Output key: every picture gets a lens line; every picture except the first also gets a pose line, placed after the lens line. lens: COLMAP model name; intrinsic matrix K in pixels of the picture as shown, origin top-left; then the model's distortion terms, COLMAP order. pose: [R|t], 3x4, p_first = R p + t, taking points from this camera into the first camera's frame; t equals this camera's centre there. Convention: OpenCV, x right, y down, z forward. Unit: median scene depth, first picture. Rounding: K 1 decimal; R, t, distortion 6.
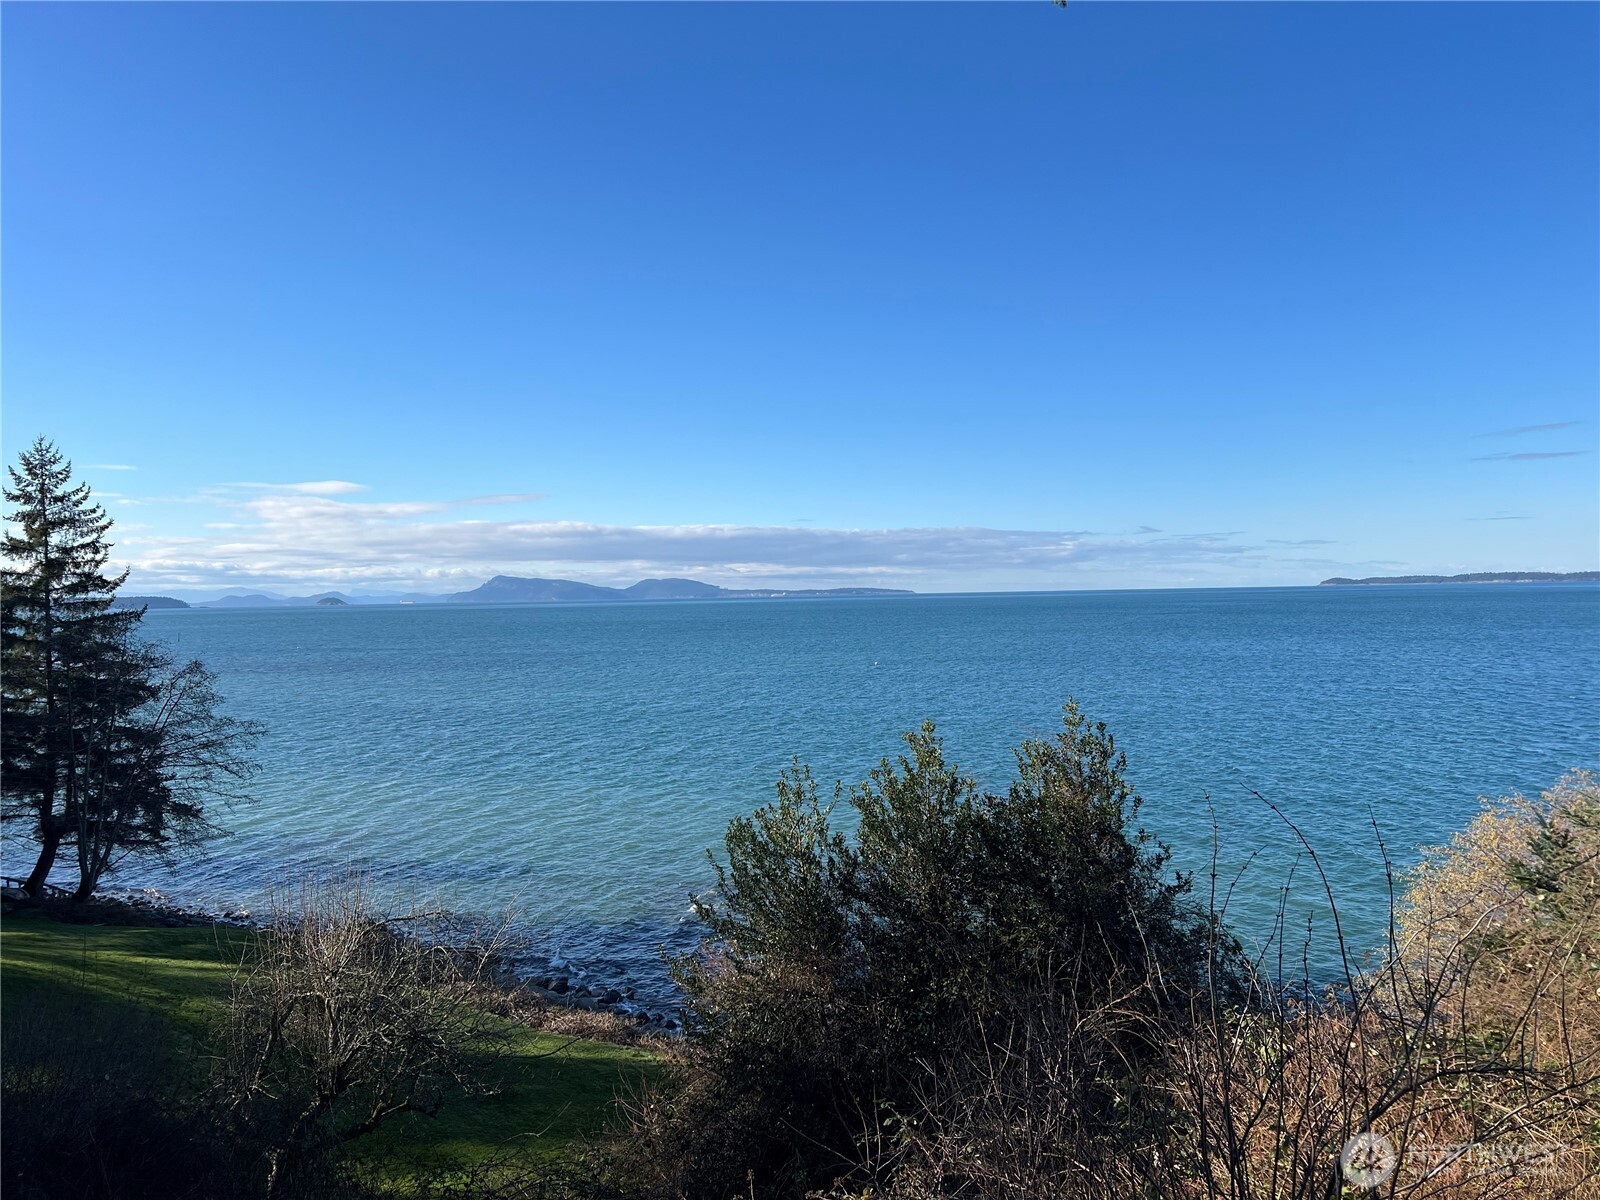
lens RADIAL K [[1214.0, 0, 795.1], [0, 1214.0, 633.1], [0, 0, 1]] dist [0.072002, -0.042437]
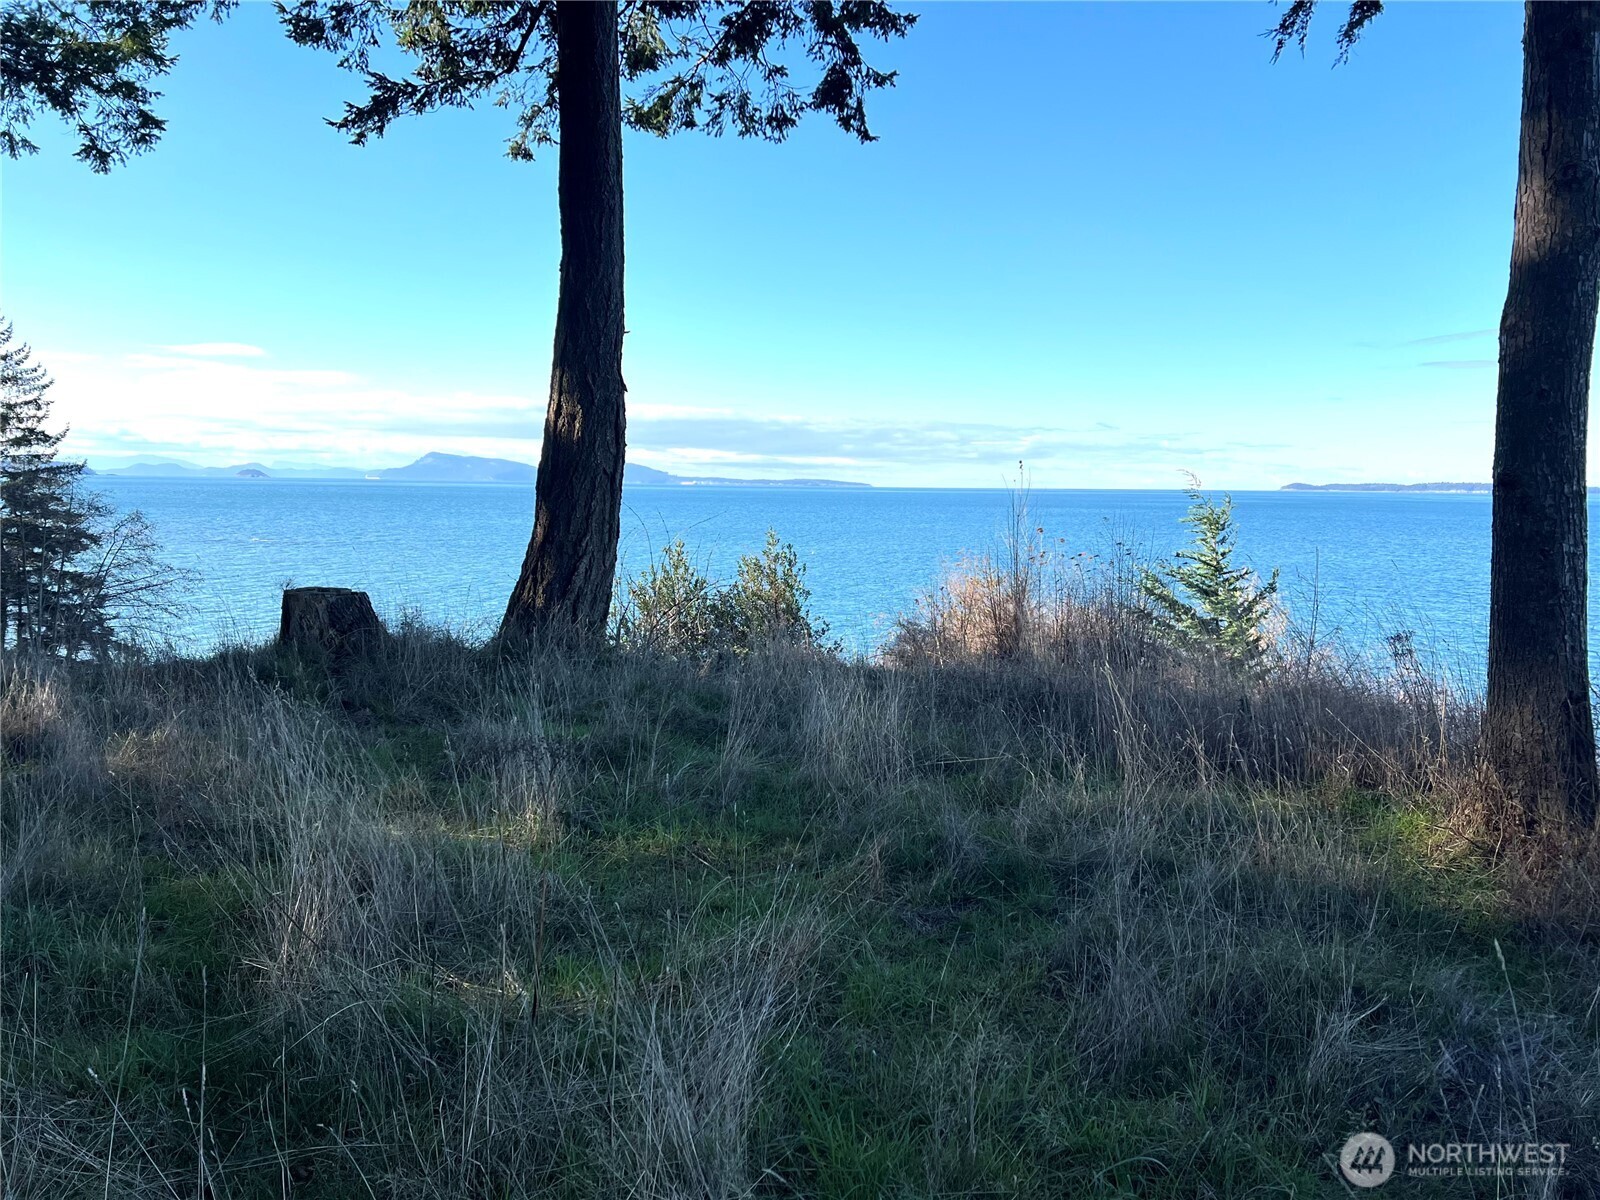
lens RADIAL K [[1214.0, 0, 839.8], [0, 1214.0, 637.4], [0, 0, 1]] dist [0.072002, -0.042437]
pose [[0.996235, 0.022212, 0.083797, 0.054689], [-0.029877, 0.995370, 0.091357, 0.014113], [-0.081380, -0.093517, 0.992286, -0.168982]]
